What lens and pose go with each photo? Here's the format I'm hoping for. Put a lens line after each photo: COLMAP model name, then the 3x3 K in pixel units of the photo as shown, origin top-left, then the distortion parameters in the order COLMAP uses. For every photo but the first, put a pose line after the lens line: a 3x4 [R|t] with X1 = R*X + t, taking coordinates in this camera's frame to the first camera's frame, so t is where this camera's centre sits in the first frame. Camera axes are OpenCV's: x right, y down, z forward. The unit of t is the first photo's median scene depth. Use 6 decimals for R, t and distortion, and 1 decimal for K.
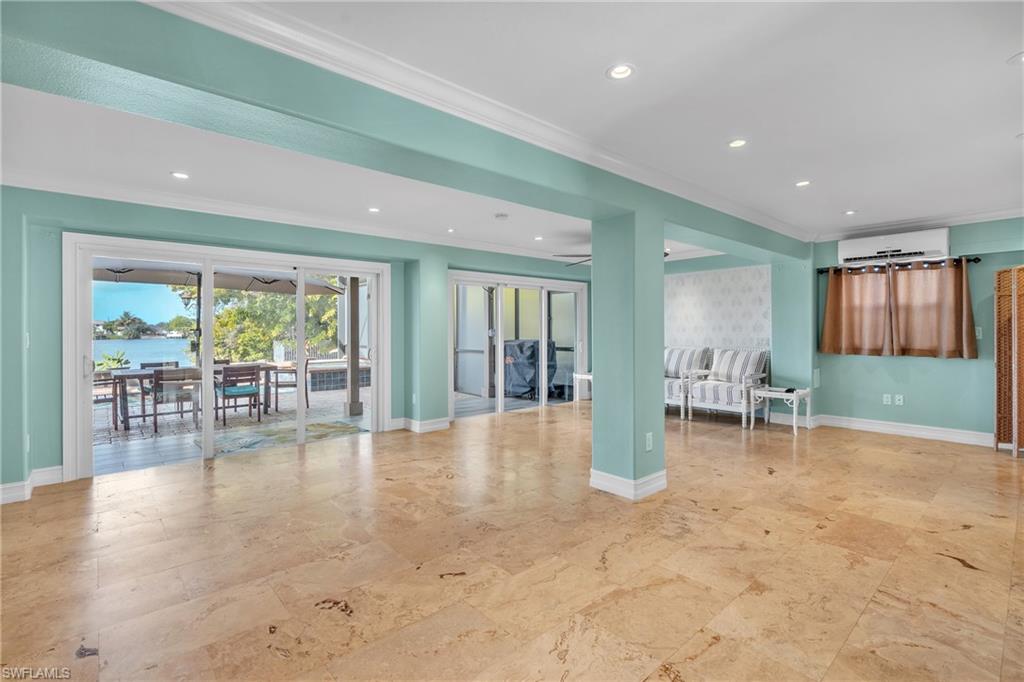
lens RADIAL K [[601.1, 0, 516.4], [0, 601.1, 331.0], [0, 0, 1]] dist [0.009828, 0.001222]
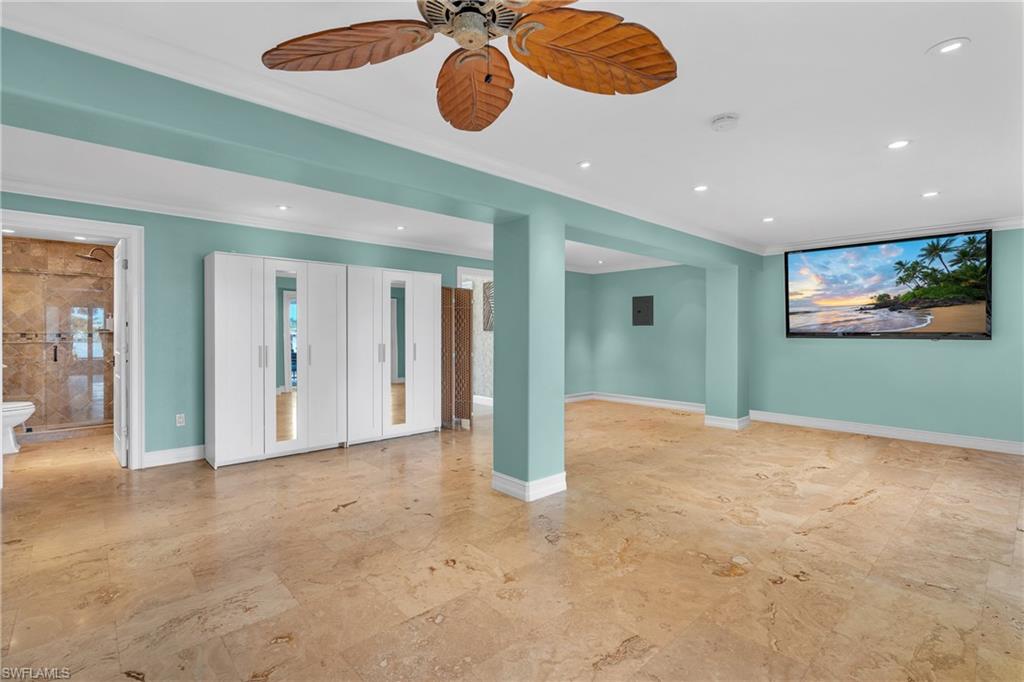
lens RADIAL K [[601.1, 0, 516.4], [0, 601.1, 331.0], [0, 0, 1]] dist [0.009828, 0.001222]
pose [[-0.999800, 0.002283, -0.019889, 0.240057], [0.002267, 0.999997, 0.000840, -0.006708], [0.019891, 0.000795, -0.999802, 2.128103]]
